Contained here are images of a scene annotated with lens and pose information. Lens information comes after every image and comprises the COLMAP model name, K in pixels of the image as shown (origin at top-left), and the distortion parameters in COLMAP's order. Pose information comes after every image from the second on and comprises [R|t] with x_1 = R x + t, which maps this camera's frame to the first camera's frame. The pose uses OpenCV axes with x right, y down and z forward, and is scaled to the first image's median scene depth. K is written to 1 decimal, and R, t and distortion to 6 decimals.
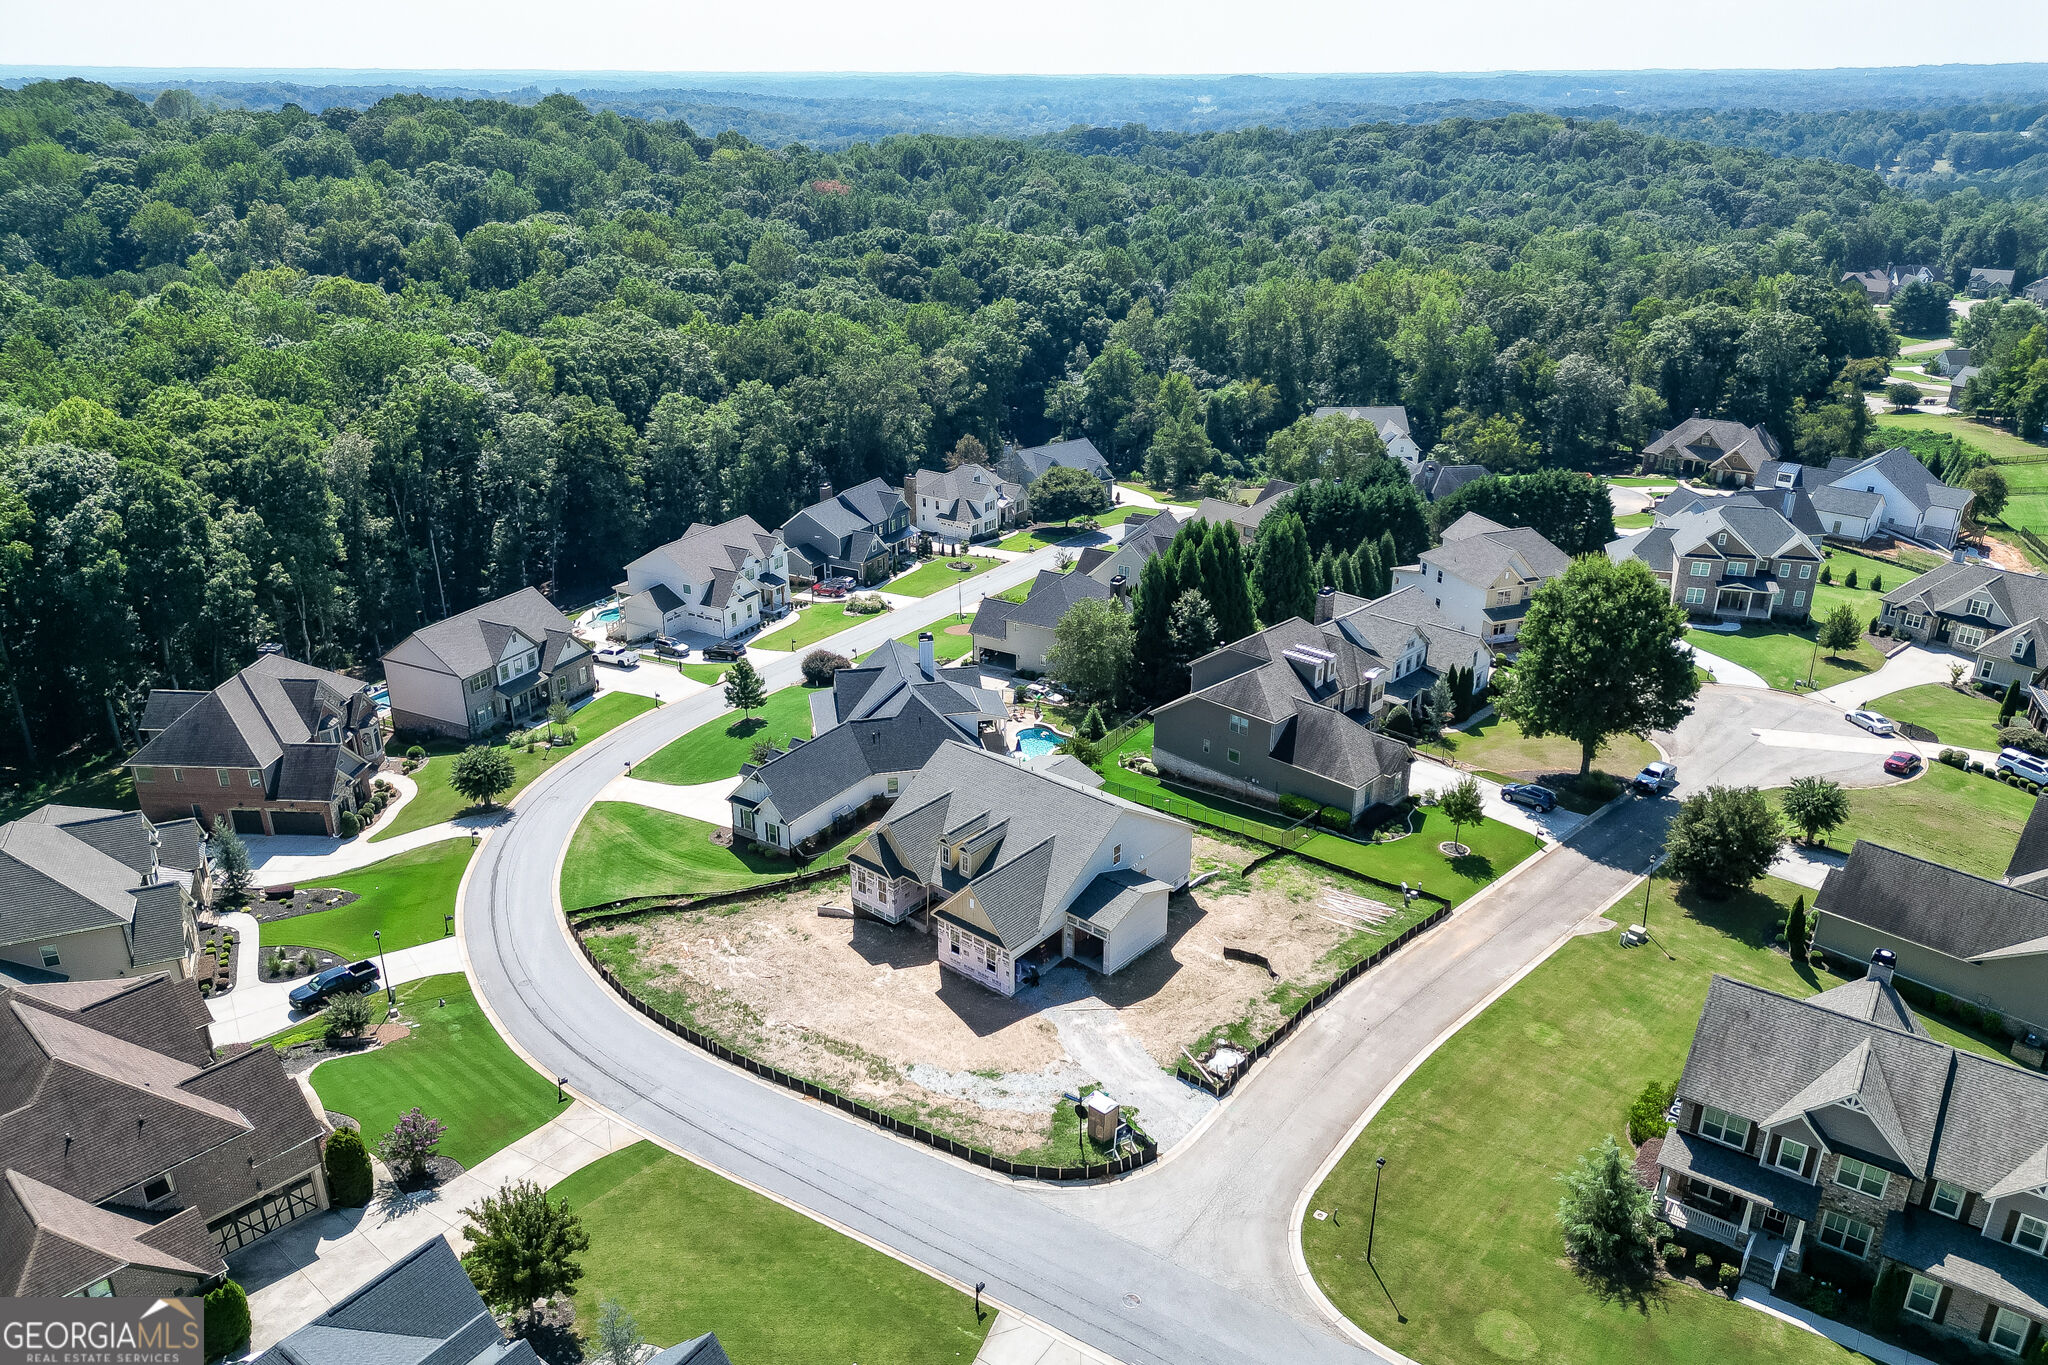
lens RADIAL K [[1408.6, 0, 1024.0], [0, 1408.6, 682.5], [0, 0, 1]] dist [0.082231, -0.081775]
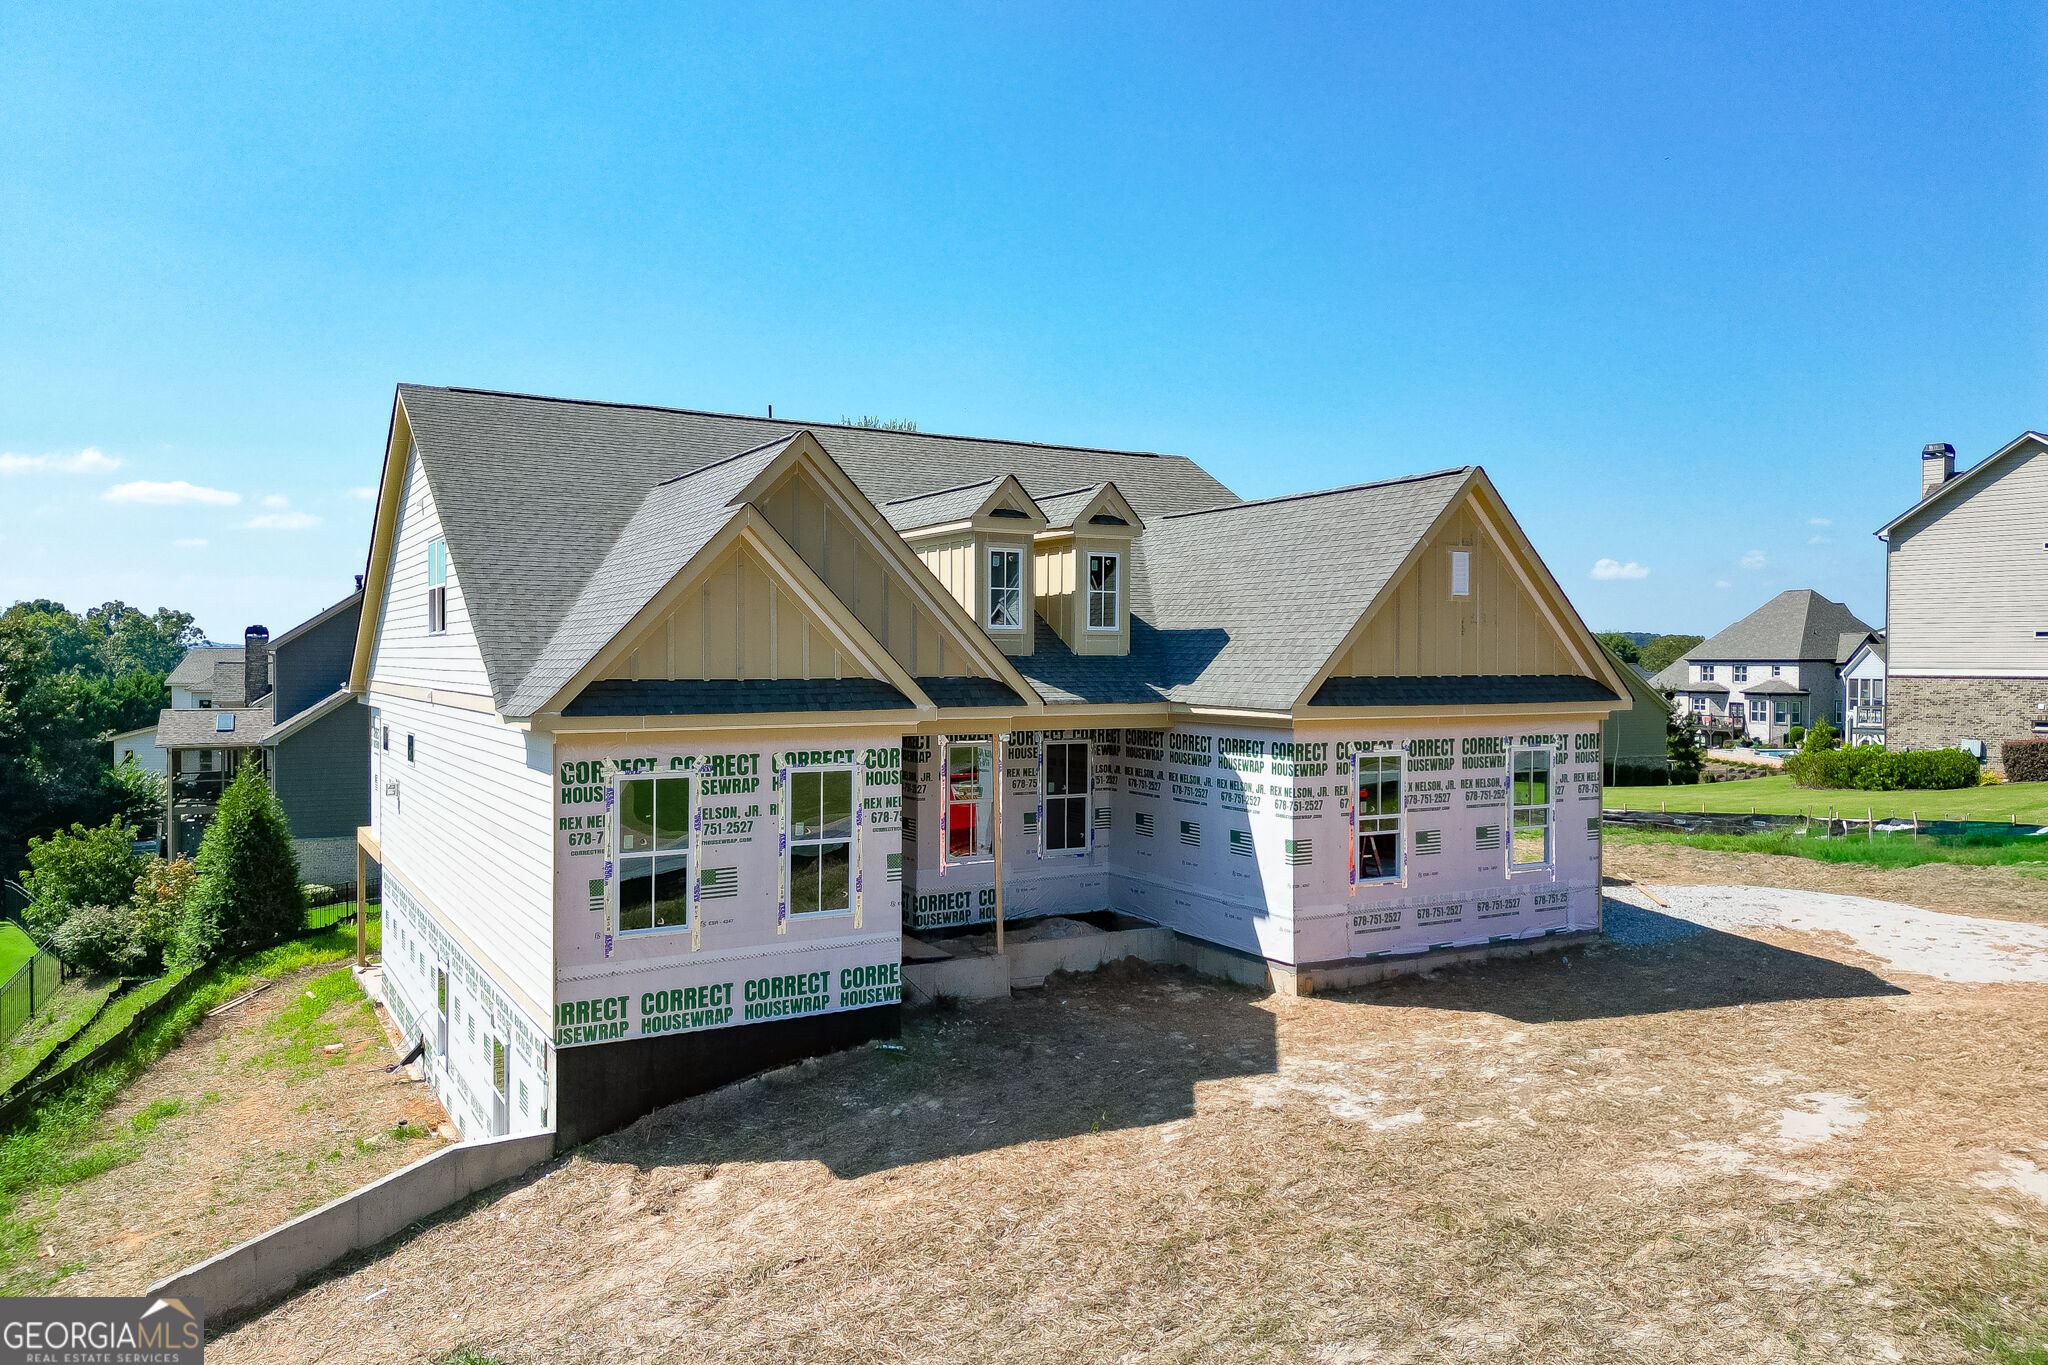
lens RADIAL K [[1429.9, 0, 1023.0], [0, 1429.9, 675.4], [0, 0, 1]] dist [0.087374, -0.093321]
pose [[0.338343, -0.014020, 0.940918, -0.244871], [0.362499, 0.924665, -0.116573, 0.148983], [-0.868400, 0.380523, 0.317936, 0.851386]]
